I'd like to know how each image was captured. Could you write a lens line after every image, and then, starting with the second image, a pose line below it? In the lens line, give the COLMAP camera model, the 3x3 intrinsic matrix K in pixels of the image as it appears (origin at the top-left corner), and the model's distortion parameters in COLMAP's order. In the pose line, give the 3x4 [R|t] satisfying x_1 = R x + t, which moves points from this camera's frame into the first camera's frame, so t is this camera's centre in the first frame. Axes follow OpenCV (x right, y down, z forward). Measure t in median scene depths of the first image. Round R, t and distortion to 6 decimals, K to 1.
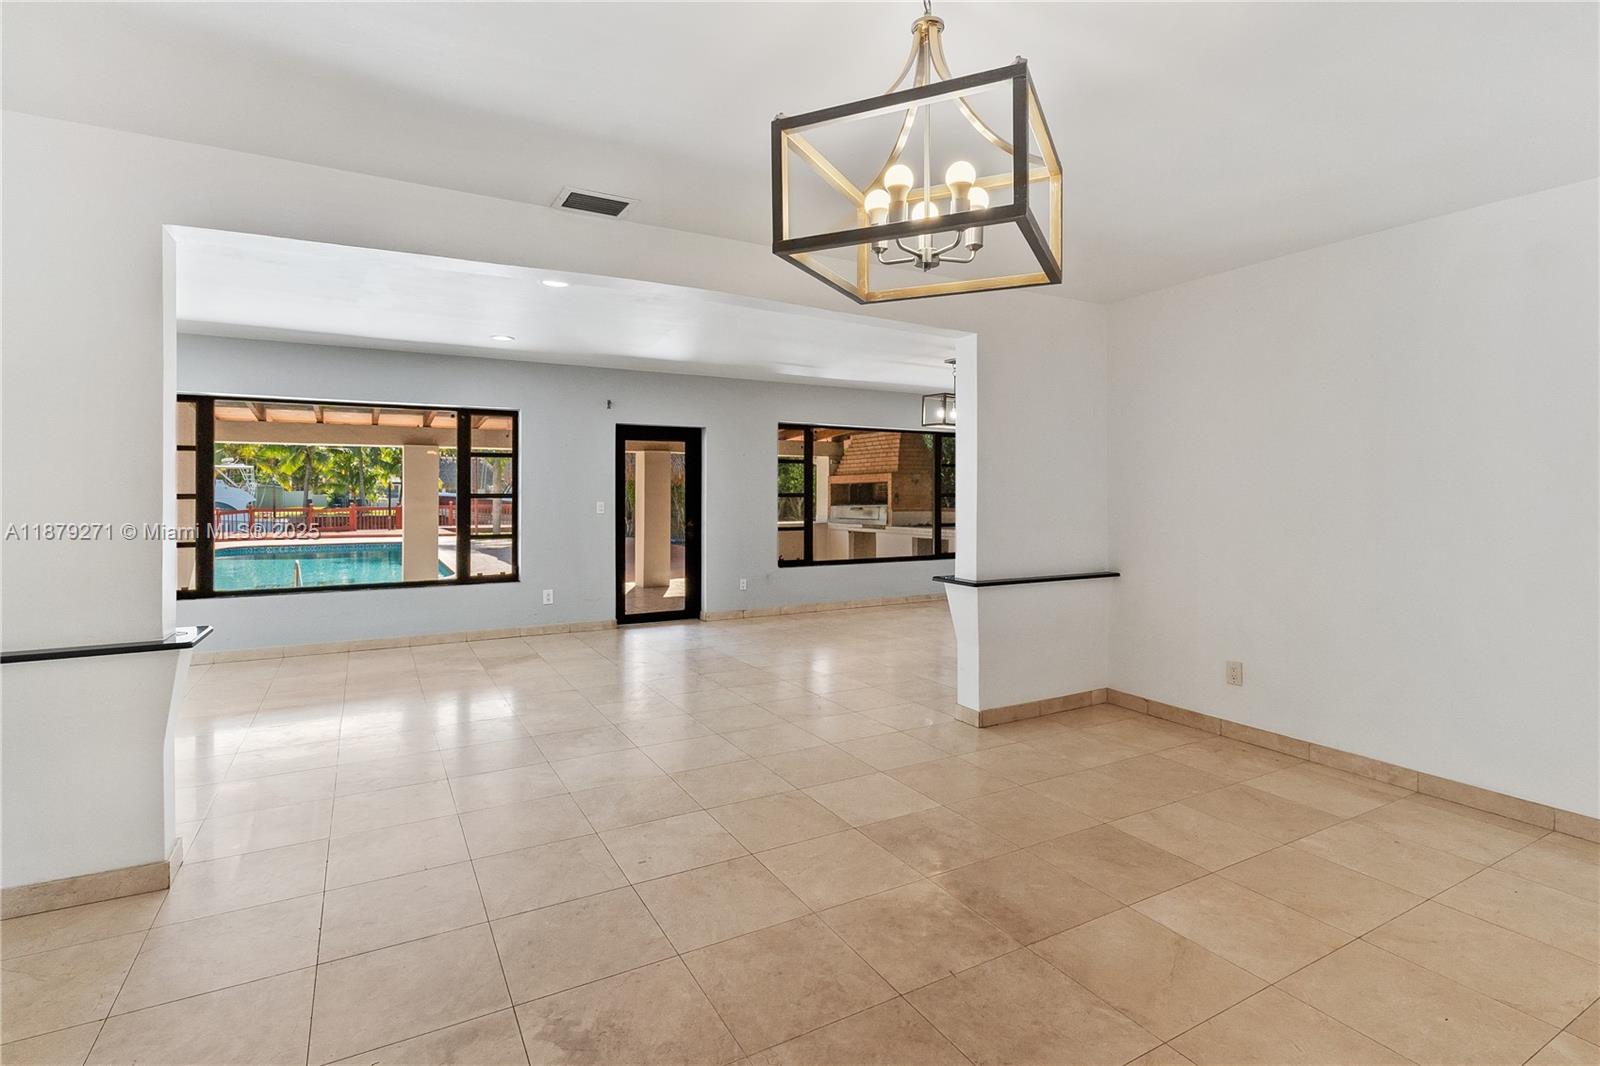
lens RADIAL K [[772.6, 0, 805.9], [0, 772.6, 488.8], [0, 0, 1]] dist [0.010326, 0.000522]
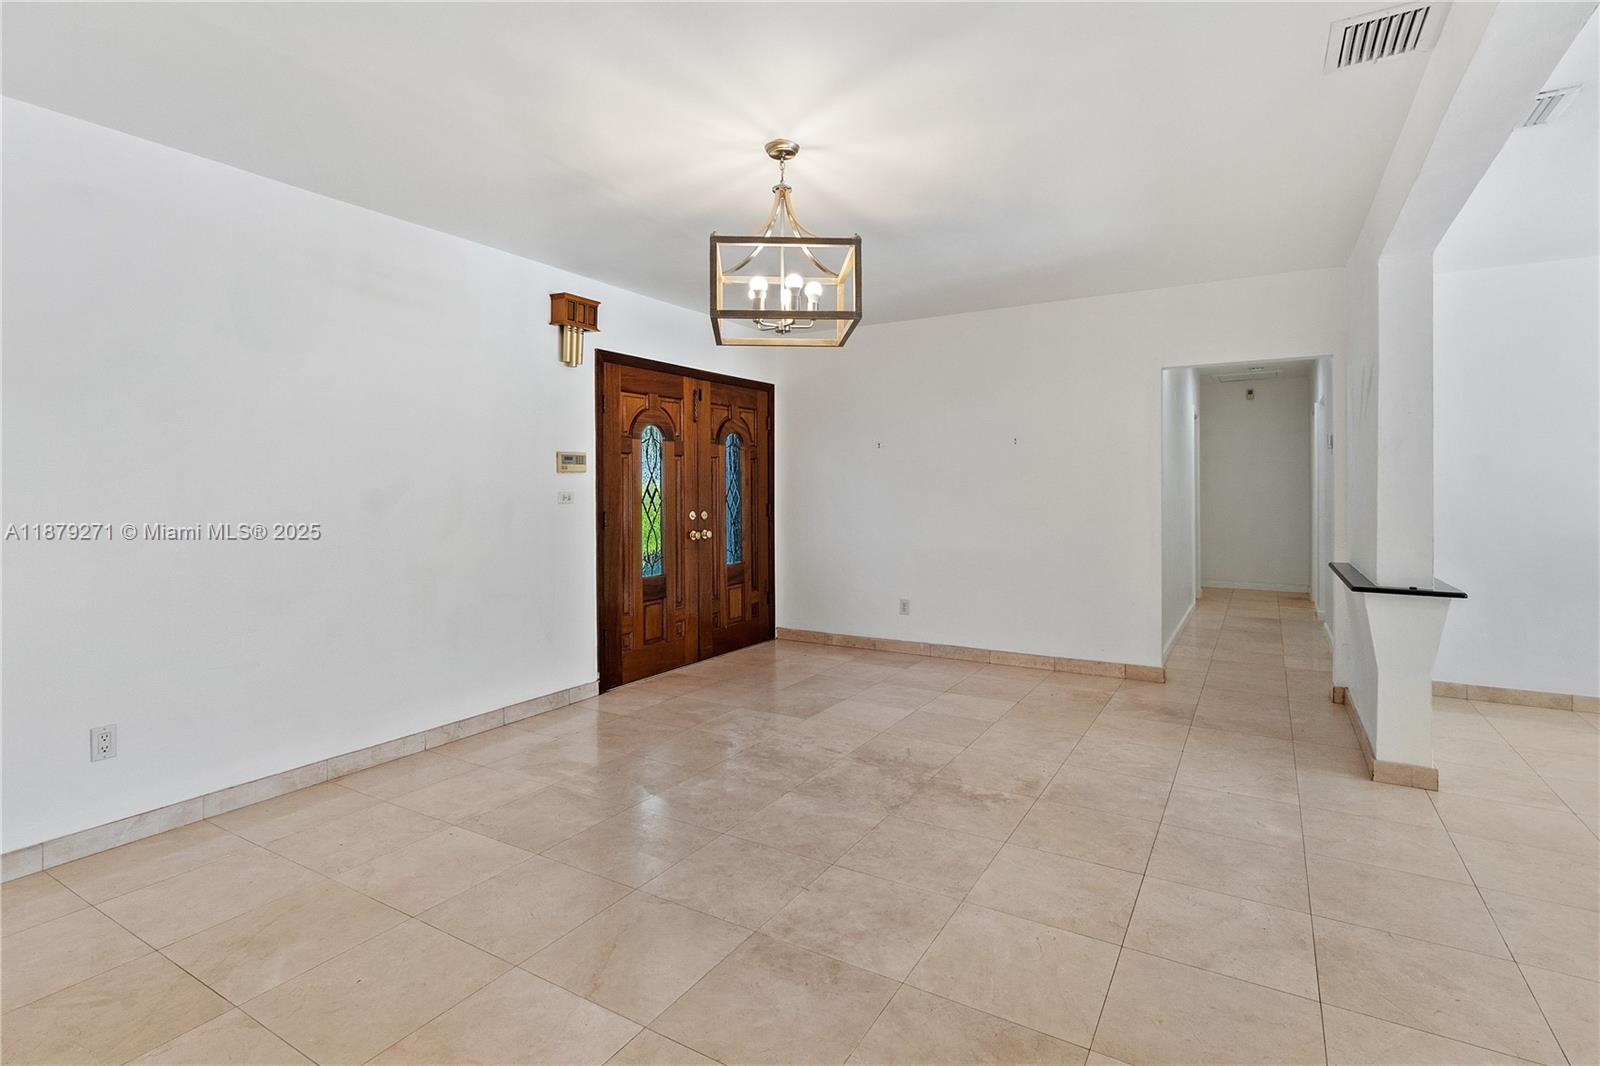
lens RADIAL K [[772.6, 0, 805.9], [0, 772.6, 488.8], [0, 0, 1]] dist [0.010326, 0.000522]
pose [[-0.870379, 0.000023, -0.492382, 0.702896], [0.000416, 1.000000, -0.000689, 0.036950], [0.492382, -0.000805, -0.870379, 1.869199]]
